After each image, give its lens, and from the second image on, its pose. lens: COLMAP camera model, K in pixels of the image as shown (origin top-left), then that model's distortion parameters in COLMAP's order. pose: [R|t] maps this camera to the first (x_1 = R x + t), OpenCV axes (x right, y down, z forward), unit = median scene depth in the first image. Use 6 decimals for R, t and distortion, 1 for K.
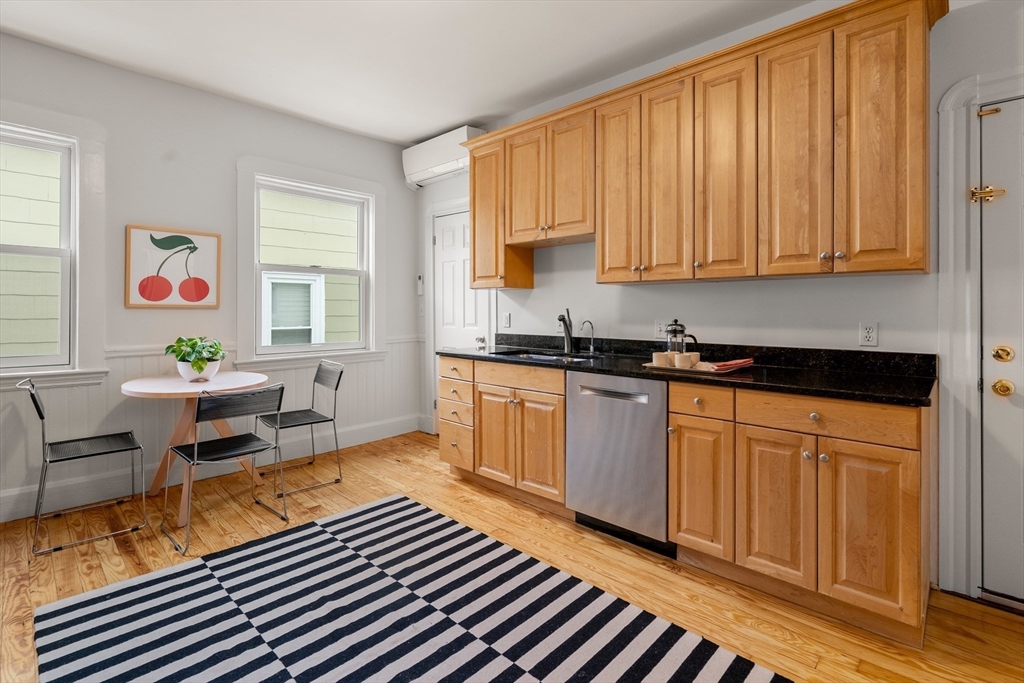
lens RADIAL K [[482.7, 0, 514.1], [0, 482.7, 312.4], [0, 0, 1]] dist [-0.001789, -0.000301]
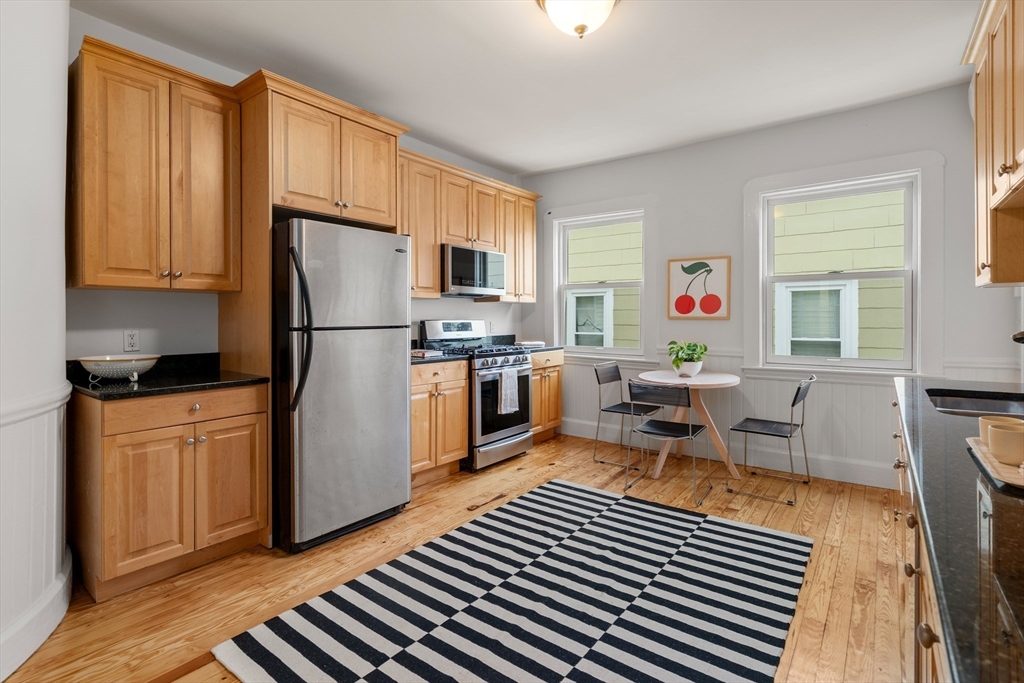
lens RADIAL K [[485.0, 0, 513.9], [0, 485.0, 331.6], [0, 0, 1]] dist [-0.001272, -0.000047]
pose [[0.103713, 0.021630, -0.994372, 0.552061], [-0.002016, 0.999766, 0.021537, -0.003236], [0.994605, -0.000229, 0.103733, 0.401796]]
